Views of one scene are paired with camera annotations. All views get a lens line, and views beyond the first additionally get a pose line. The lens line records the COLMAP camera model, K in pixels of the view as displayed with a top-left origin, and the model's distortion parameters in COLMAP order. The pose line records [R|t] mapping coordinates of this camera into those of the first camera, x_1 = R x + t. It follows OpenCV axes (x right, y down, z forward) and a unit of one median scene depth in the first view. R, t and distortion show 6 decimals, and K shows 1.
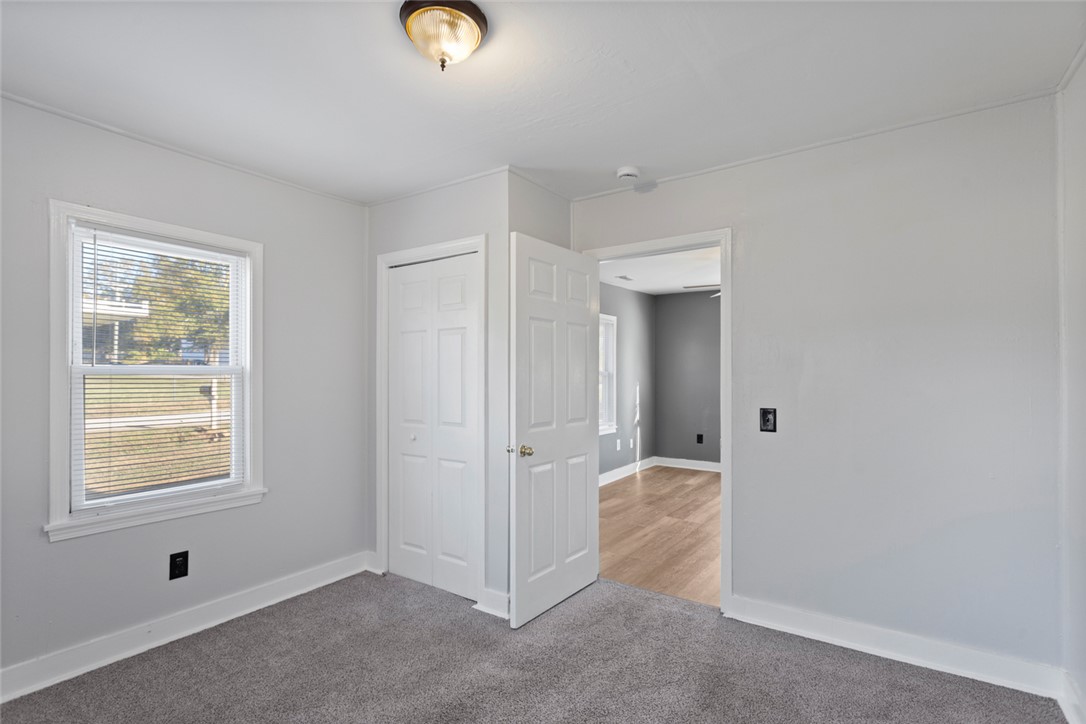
lens RADIAL K [[518.7, 0, 541.5], [0, 518.7, 370.2], [0, 0, 1]] dist [-0.001636, 0.002851]
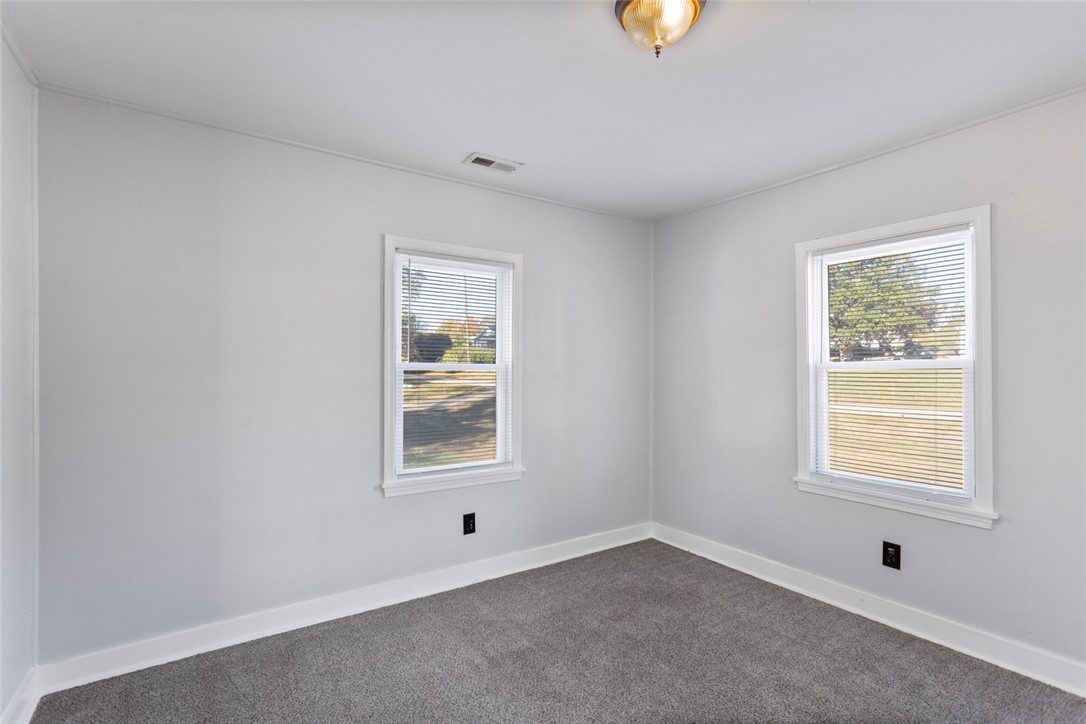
lens RADIAL K [[518.7, 0, 543.5], [0, 518.7, 372.6], [0, 0, 1]] dist [-0.001636, 0.002851]
pose [[-0.351749, 0.003818, -0.936086, 0.500723], [0.008266, 0.999965, 0.000972, 0.007984], [0.936058, -0.007396, -0.351769, 0.719035]]
